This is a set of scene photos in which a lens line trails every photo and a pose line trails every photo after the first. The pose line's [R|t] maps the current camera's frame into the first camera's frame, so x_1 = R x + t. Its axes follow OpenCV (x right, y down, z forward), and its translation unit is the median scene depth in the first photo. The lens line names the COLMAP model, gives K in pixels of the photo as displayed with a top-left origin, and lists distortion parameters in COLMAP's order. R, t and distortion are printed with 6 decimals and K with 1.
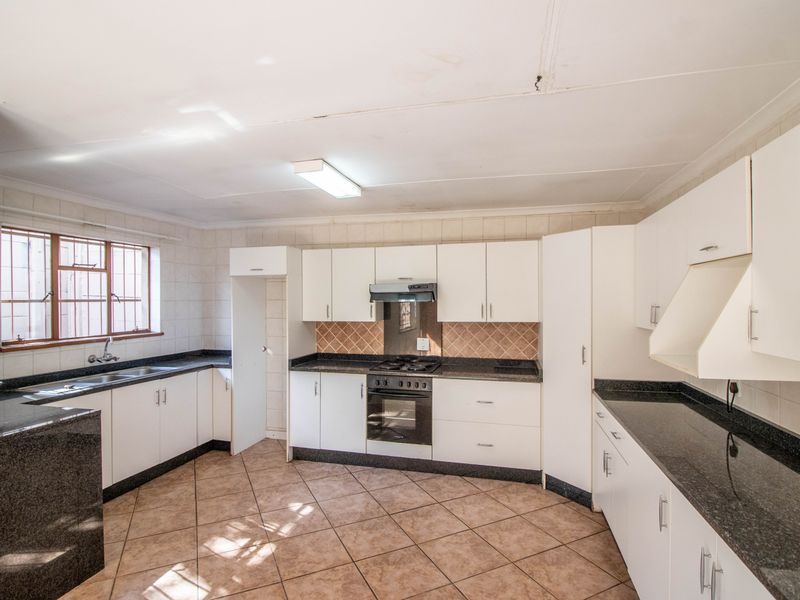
lens RADIAL K [[426.5, 0, 400.0], [0, 426.5, 300.0], [0, 0, 1]] dist [0.000194, -0.000612]
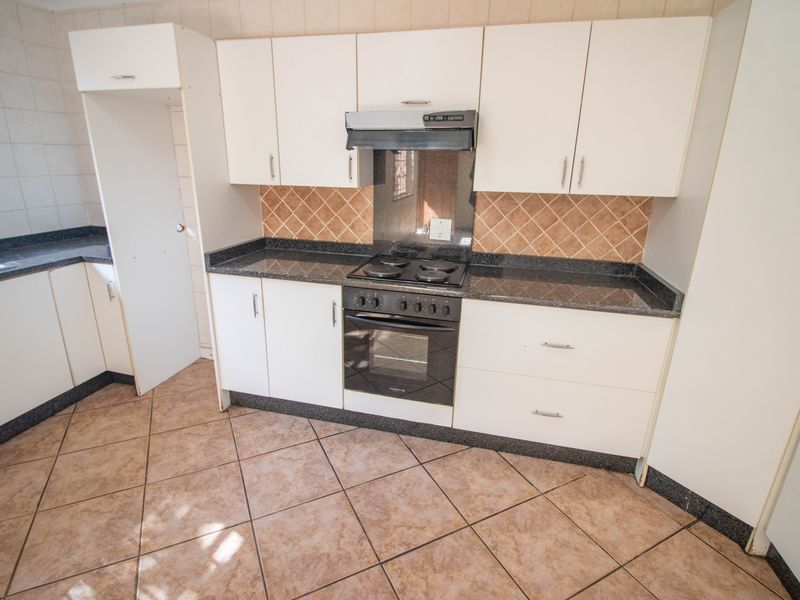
lens RADIAL K [[426.5, 0, 400.0], [0, 426.5, 300.0], [0, 0, 1]] dist [0.000194, -0.000612]
pose [[0.999523, 0.016481, 0.026101, -0.015605], [-0.023733, 0.950961, 0.308398, 0.017391], [-0.019738, -0.308870, 0.950899, 0.437715]]
